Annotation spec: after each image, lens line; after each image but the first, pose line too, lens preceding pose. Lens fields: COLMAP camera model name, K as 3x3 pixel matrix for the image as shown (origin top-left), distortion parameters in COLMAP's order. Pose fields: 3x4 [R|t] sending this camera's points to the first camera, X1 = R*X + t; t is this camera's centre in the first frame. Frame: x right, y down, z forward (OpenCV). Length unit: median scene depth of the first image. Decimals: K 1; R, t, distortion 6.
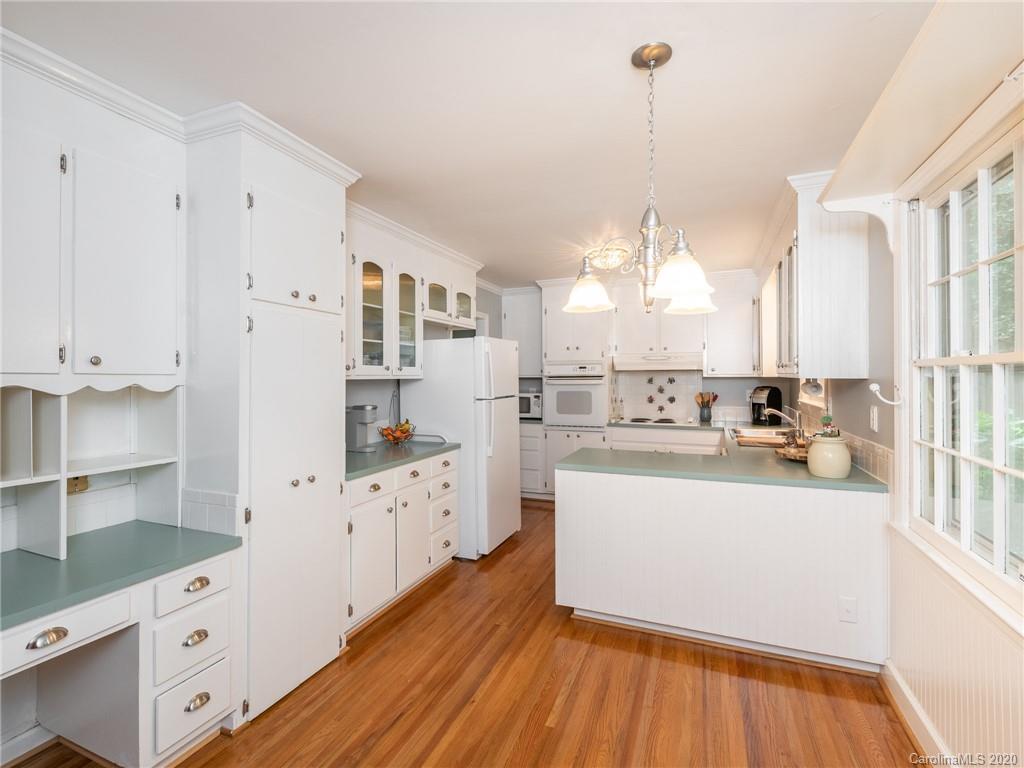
lens RADIAL K [[504.8, 0, 480.3], [0, 504.8, 380.5], [0, 0, 1]] dist [0.001720, 0.000022]
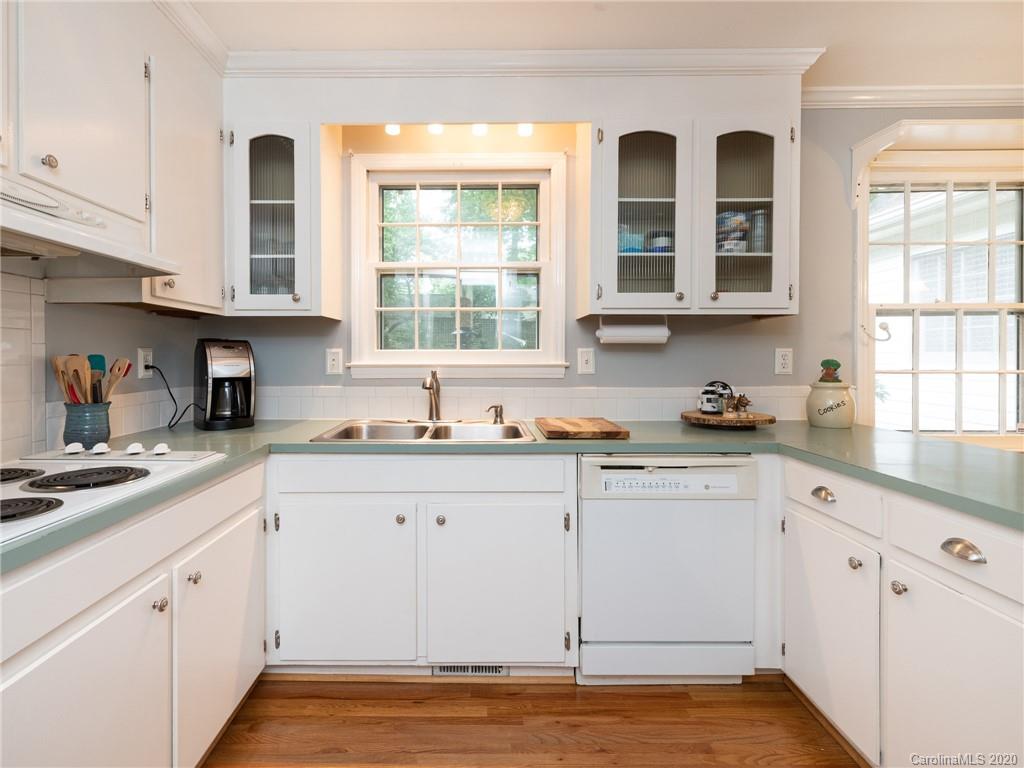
lens RADIAL K [[483.4, 0, 476.4], [0, 483.4, 360.8], [0, 0, 1]] dist [0.000007, -0.000139]
pose [[-0.411756, 0.000846, 0.911294, 0.085150], [0.012578, 0.999910, 0.004755, 0.029007], [-0.911207, 0.013420, -0.411730, 0.911877]]
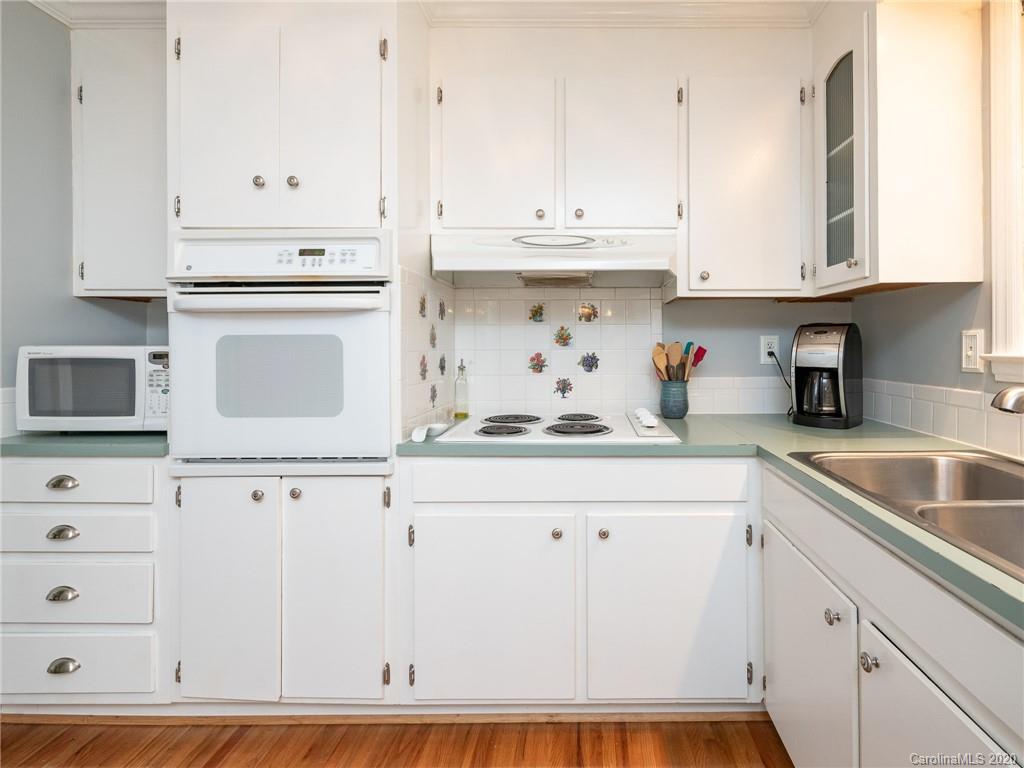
lens RADIAL K [[506.2, 0, 588.9], [0, 506.2, 346.6], [0, 0, 1]] dist [0.001358, -0.001272]
pose [[0.906973, 0.003687, 0.421172, 0.226618], [-0.000439, 0.999969, -0.007807, 0.030151], [-0.421188, 0.006896, 0.906947, 0.682729]]
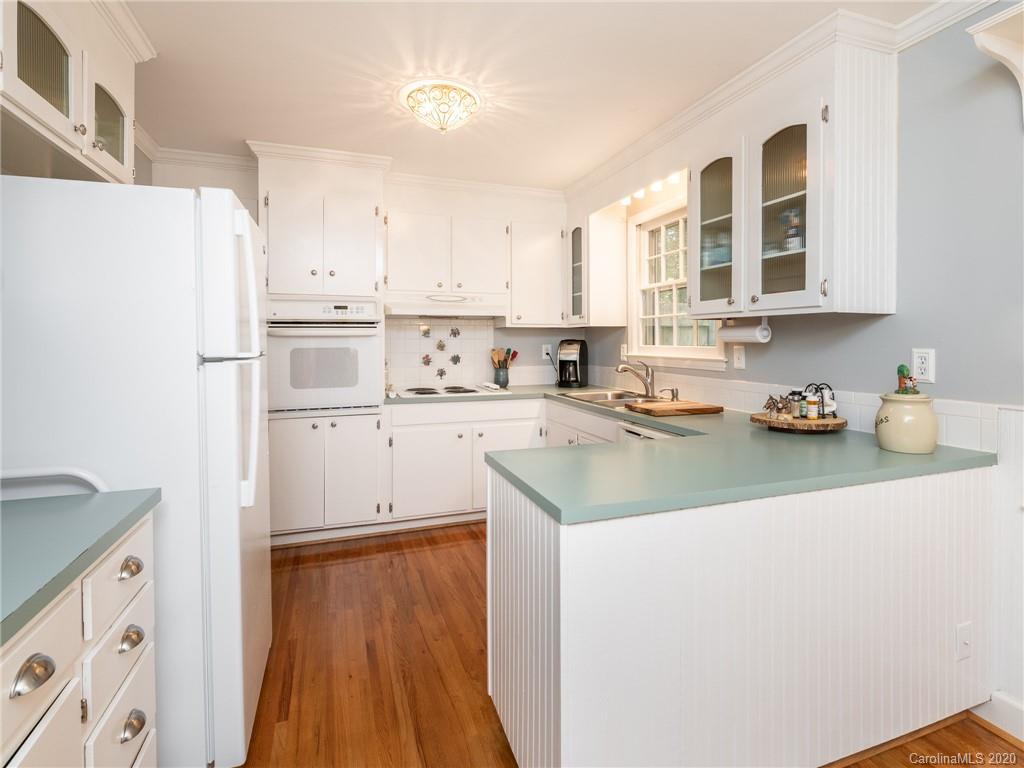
lens RADIAL K [[545.9, 0, 557.0], [0, 545.9, 349.0], [0, 0, 1]] dist [-0.004283, -0.001523]
pose [[0.687273, -0.006480, 0.726370, -0.085822], [0.003293, 0.999978, 0.005805, 0.020113], [-0.726391, -0.001598, 0.687279, 0.386506]]
